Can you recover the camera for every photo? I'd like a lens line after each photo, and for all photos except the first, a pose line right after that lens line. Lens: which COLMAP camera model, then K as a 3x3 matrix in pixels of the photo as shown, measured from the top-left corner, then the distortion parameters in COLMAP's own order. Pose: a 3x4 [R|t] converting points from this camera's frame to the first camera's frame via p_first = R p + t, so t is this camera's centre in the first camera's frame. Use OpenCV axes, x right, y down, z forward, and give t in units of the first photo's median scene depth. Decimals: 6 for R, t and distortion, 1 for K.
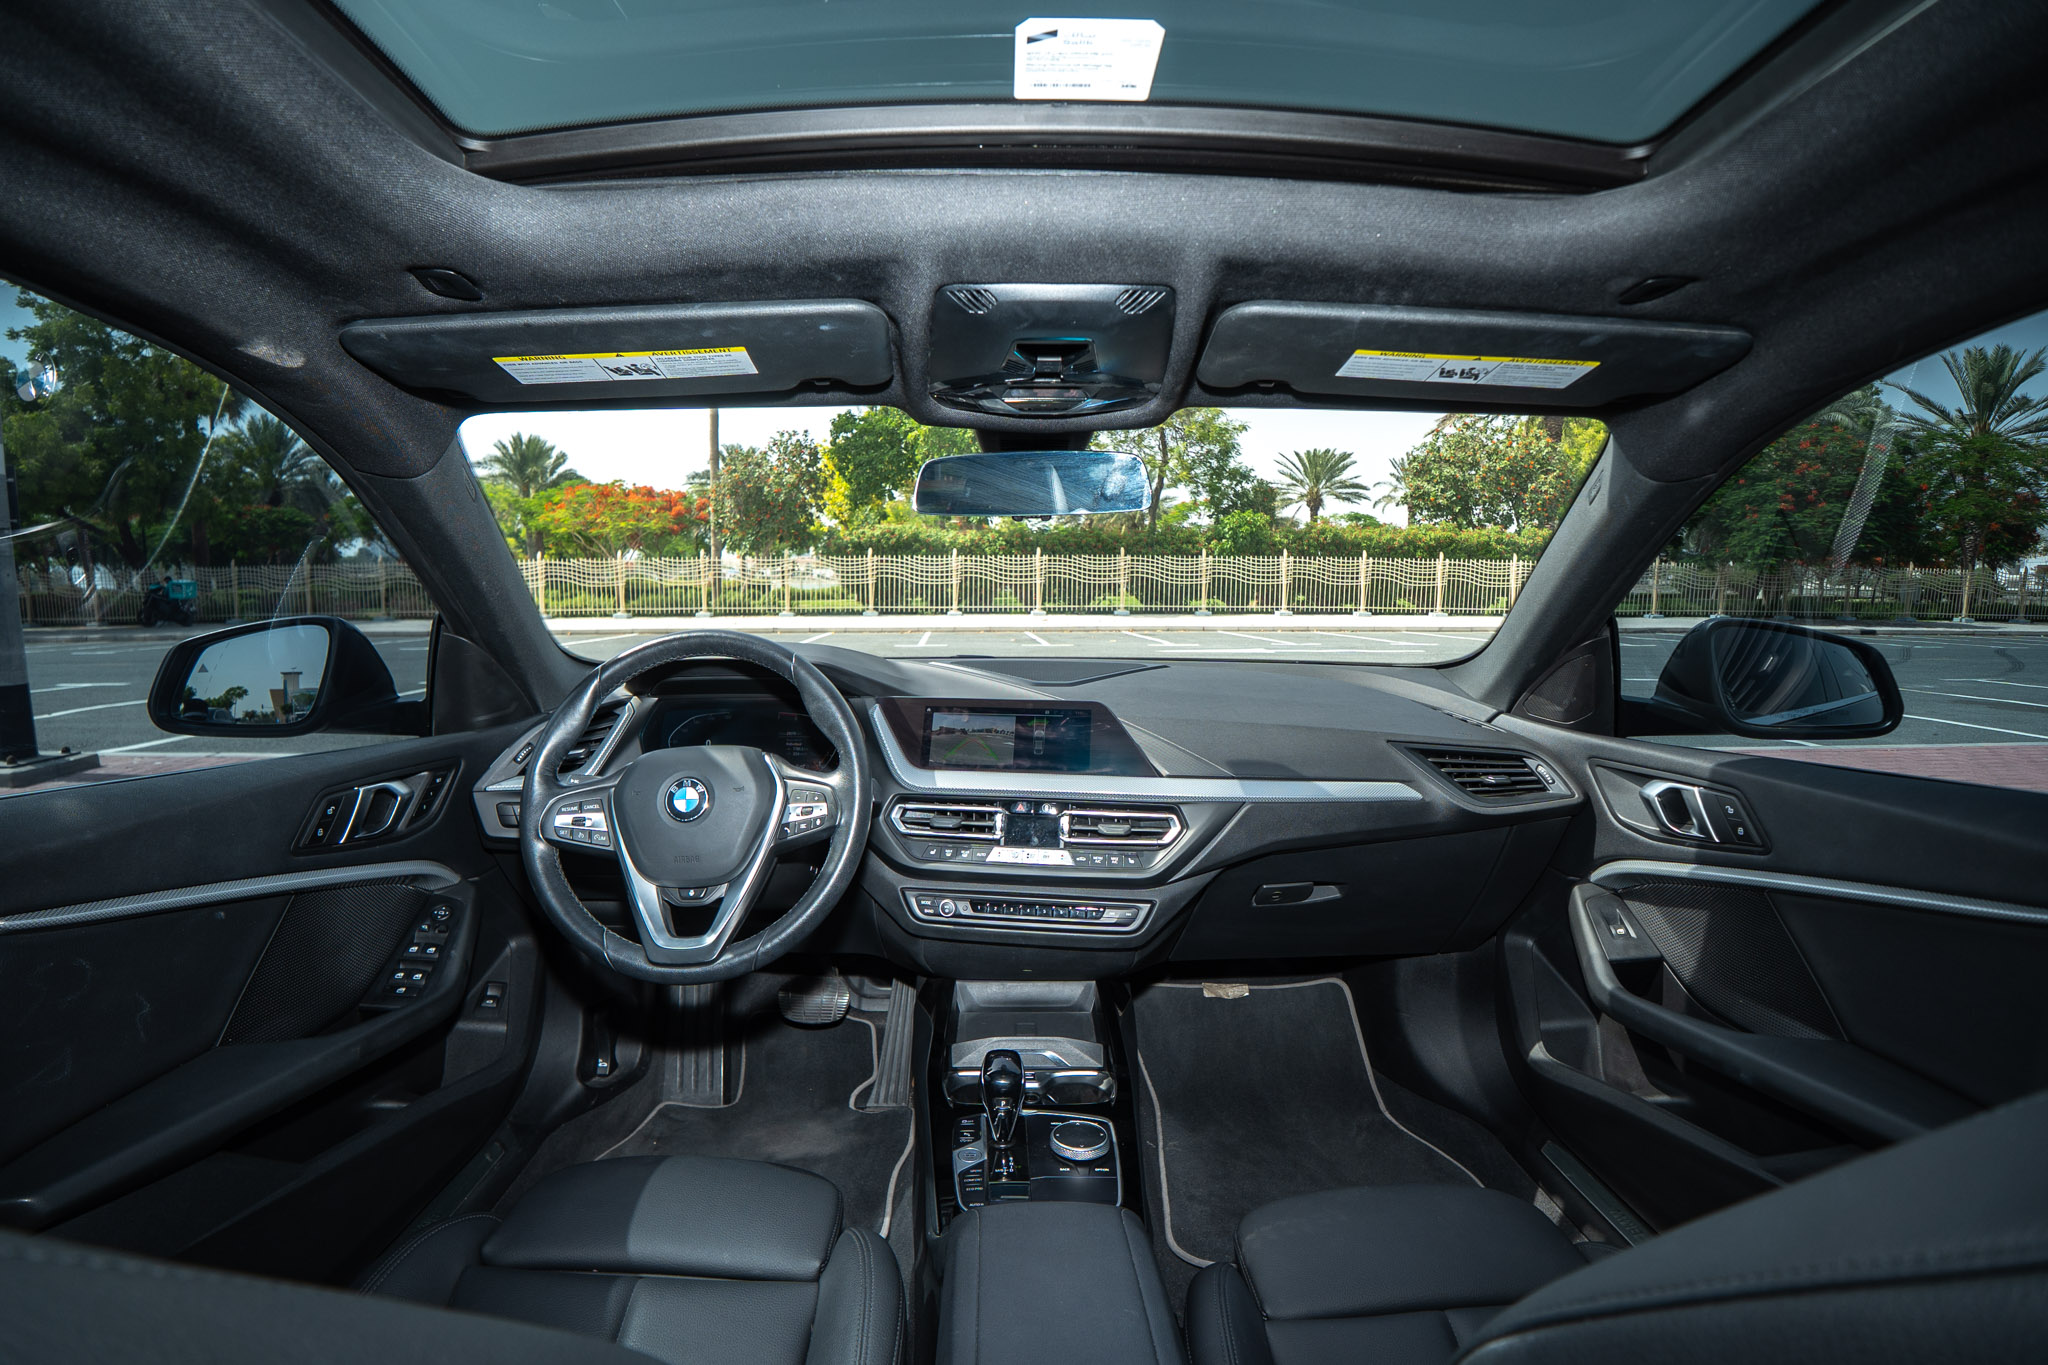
lens RADIAL K [[913.8, 0, 1013.7], [0, 913.8, 693.1], [0, 0, 1]] dist [-0.081385, 0.000943]
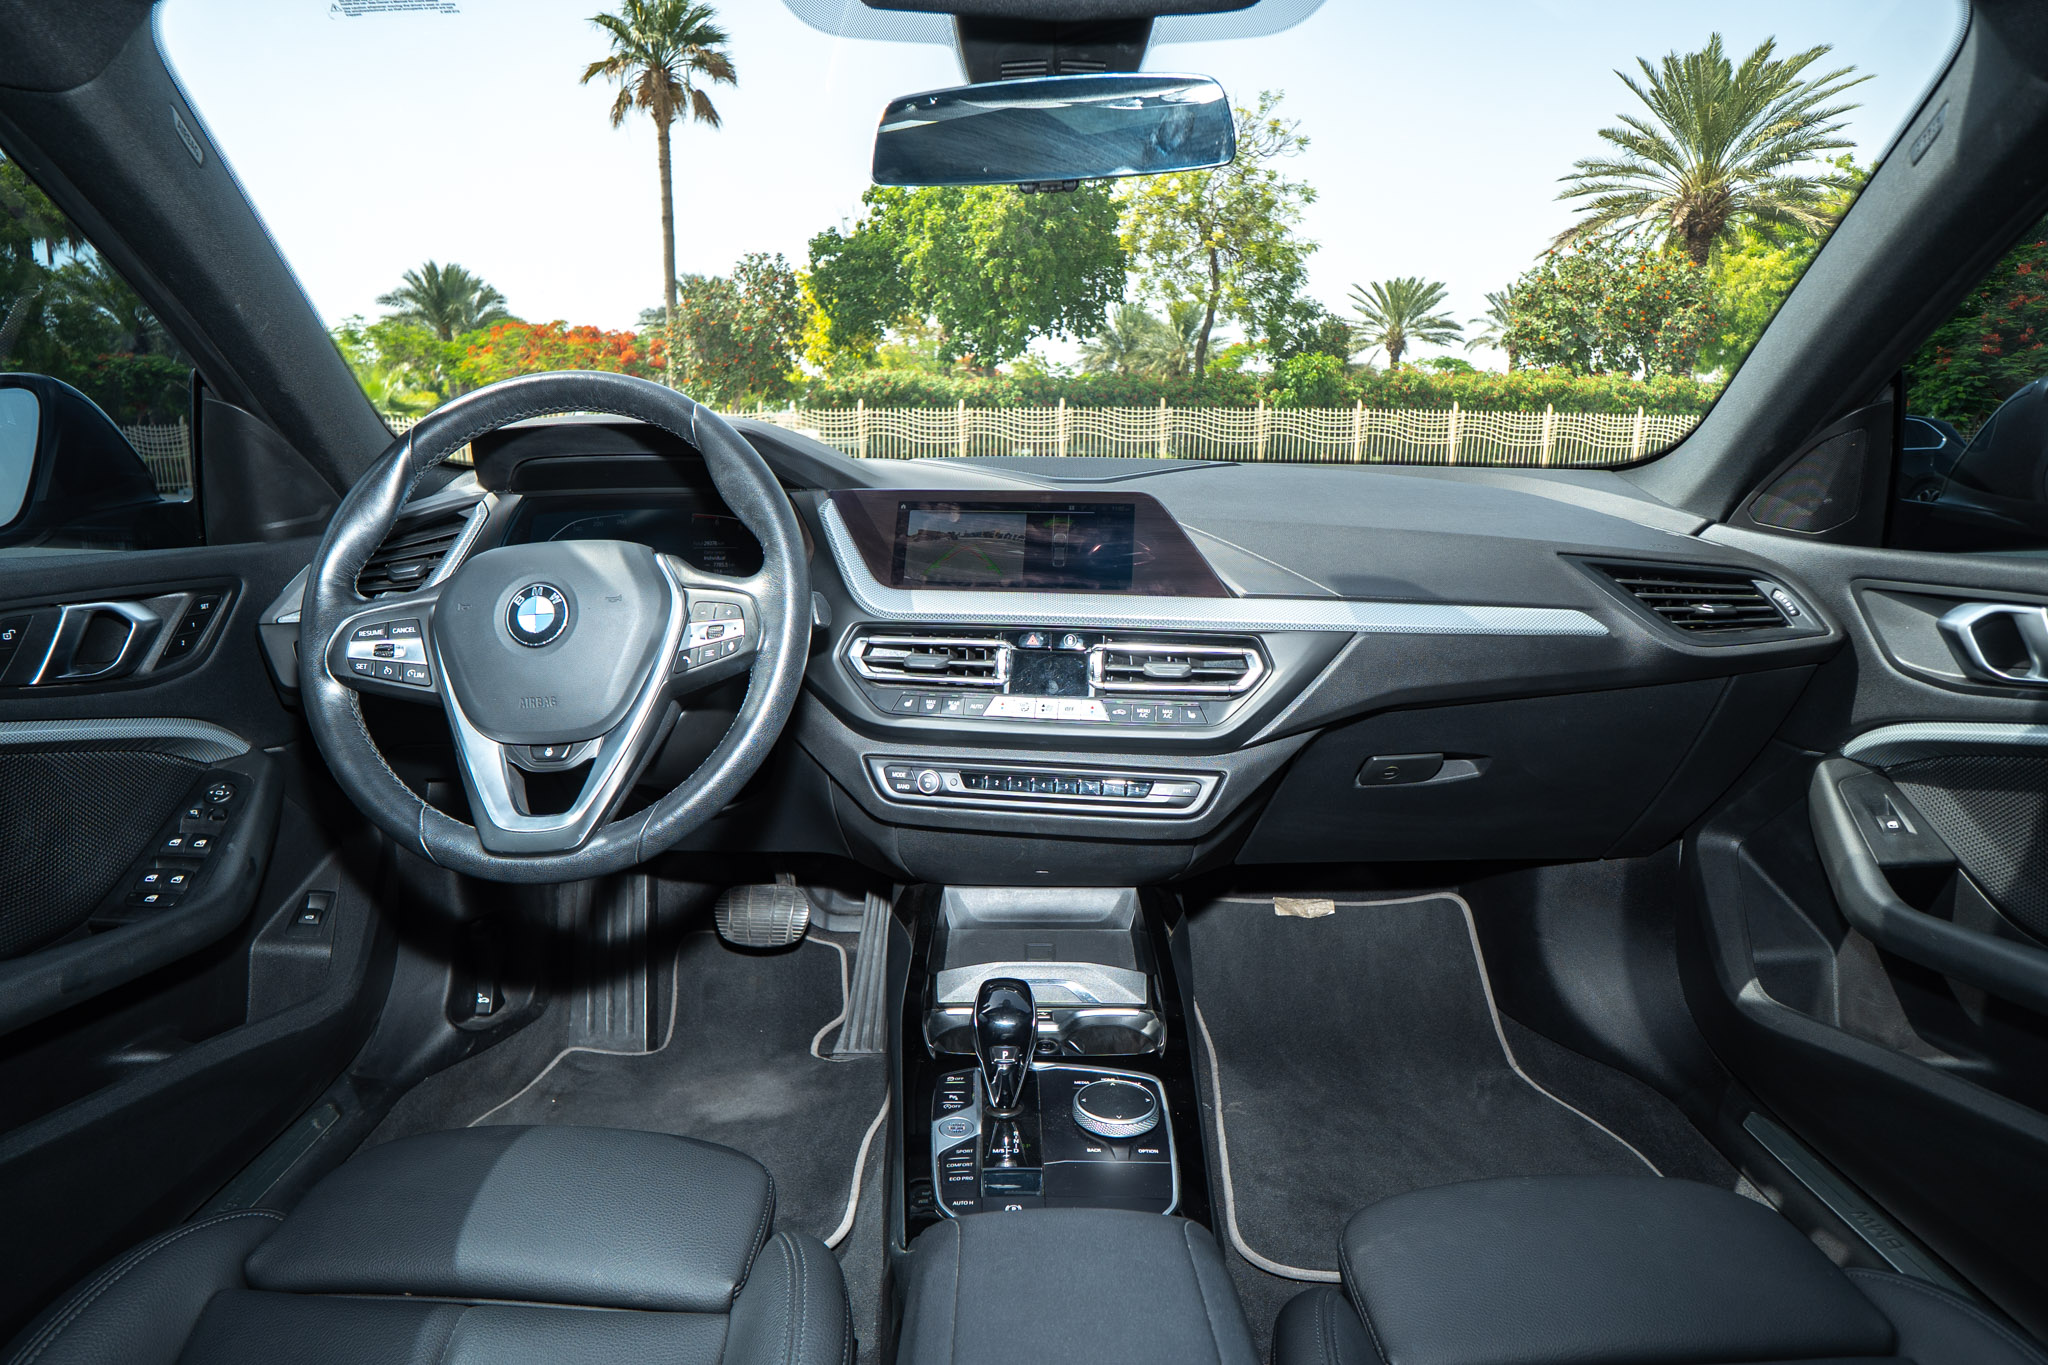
lens RADIAL K [[1071.9, 0, 1015.9], [0, 1071.9, 687.1], [0, 0, 1]] dist [-0.066984, 0.008757]
pose [[0.999888, 0.001698, -0.014885, 0.006732], [-0.000144, 0.994594, 0.103844, 0.073610], [0.014981, -0.103830, 0.994482, 0.175055]]
